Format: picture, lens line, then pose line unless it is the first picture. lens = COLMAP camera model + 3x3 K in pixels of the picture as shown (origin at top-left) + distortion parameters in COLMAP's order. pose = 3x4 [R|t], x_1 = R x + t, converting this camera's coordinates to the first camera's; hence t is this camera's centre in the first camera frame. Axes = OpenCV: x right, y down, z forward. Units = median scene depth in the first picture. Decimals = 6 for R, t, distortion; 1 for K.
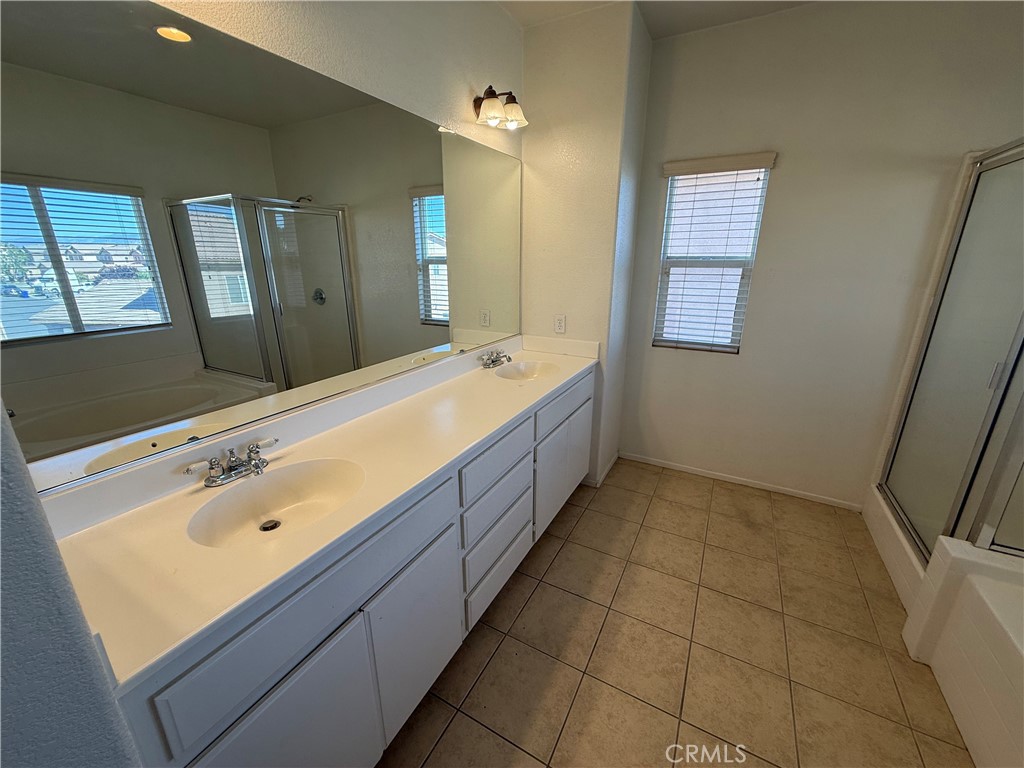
lens RADIAL K [[410.6, 0, 507.4], [0, 410.6, 381.4], [0, 0, 1]] dist [0.000192, 0.000096]
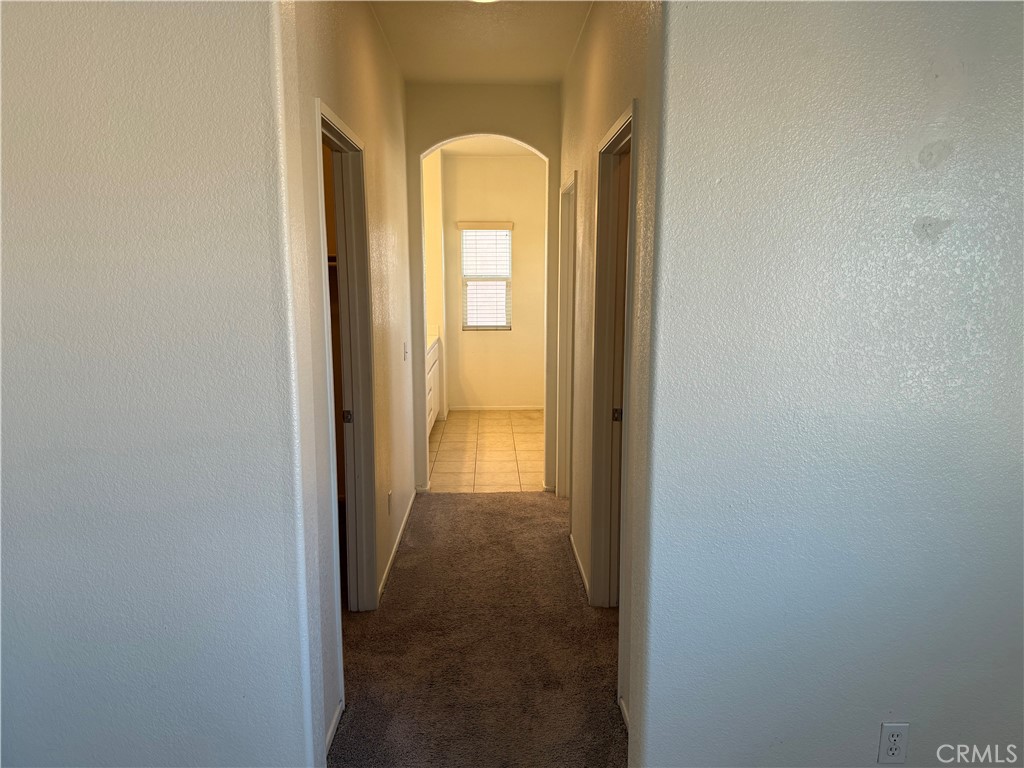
lens RADIAL K [[723.3, 0, 512.2], [0, 723.3, 387.2], [0, 0, 1]] dist [0.041261, -0.053215]
pose [[0.857409, -0.087549, 0.507134, -1.121547], [0.149425, 0.985323, -0.082531, 0.475629], [-0.492465, 0.146542, 0.857907, -1.775033]]
